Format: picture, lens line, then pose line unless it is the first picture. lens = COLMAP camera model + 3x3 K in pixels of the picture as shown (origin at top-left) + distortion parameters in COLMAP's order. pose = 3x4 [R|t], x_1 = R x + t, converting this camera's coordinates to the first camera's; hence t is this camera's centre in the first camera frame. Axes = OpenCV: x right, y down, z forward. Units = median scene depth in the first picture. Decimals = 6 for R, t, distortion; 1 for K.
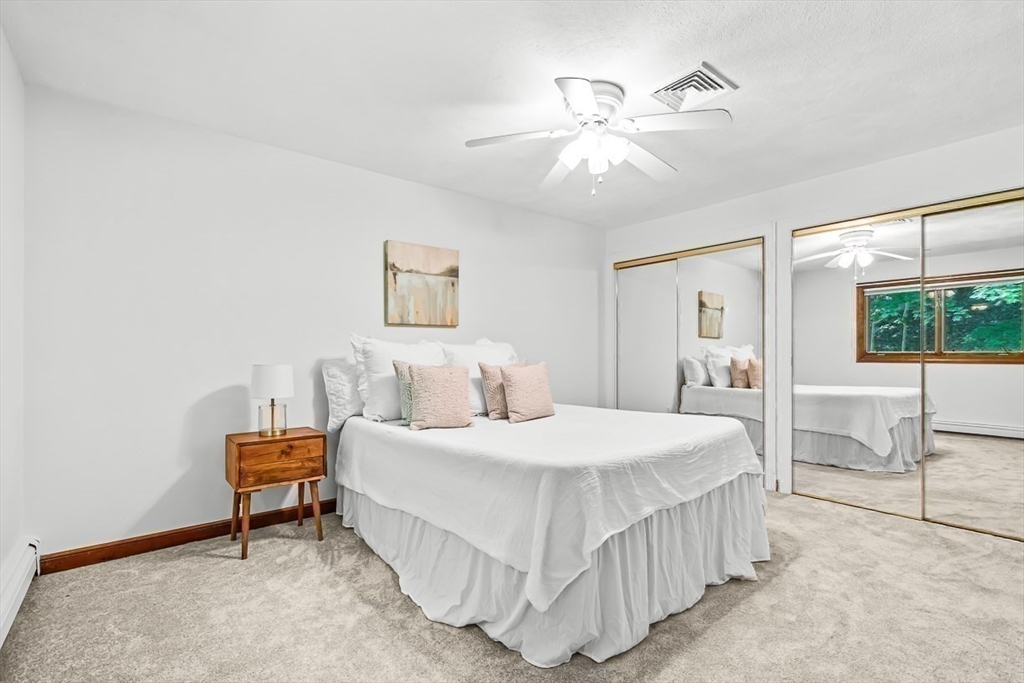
lens RADIAL K [[465.9, 0, 516.9], [0, 465.9, 347.0], [0, 0, 1]] dist [0.003019, 0.003175]
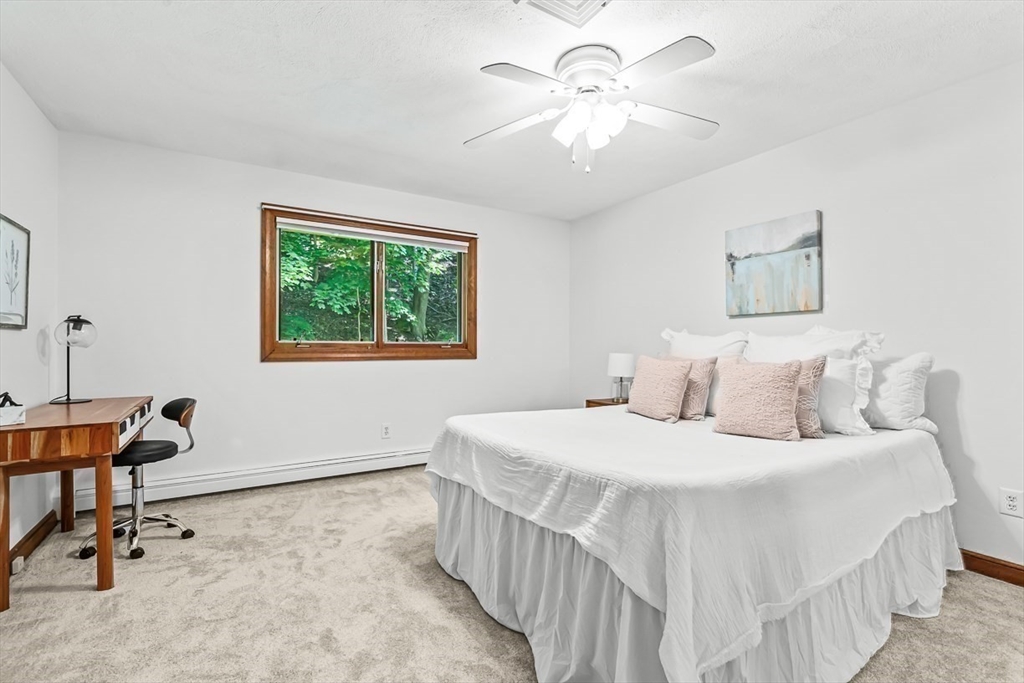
lens RADIAL K [[465.9, 0, 516.6], [0, 465.9, 342.2], [0, 0, 1]] dist [0.003019, 0.003175]
pose [[-0.144828, -0.006743, -0.989434, 0.737200], [0.007272, 0.999943, -0.007879, 0.009257], [0.989430, -0.008336, -0.144771, 0.677769]]
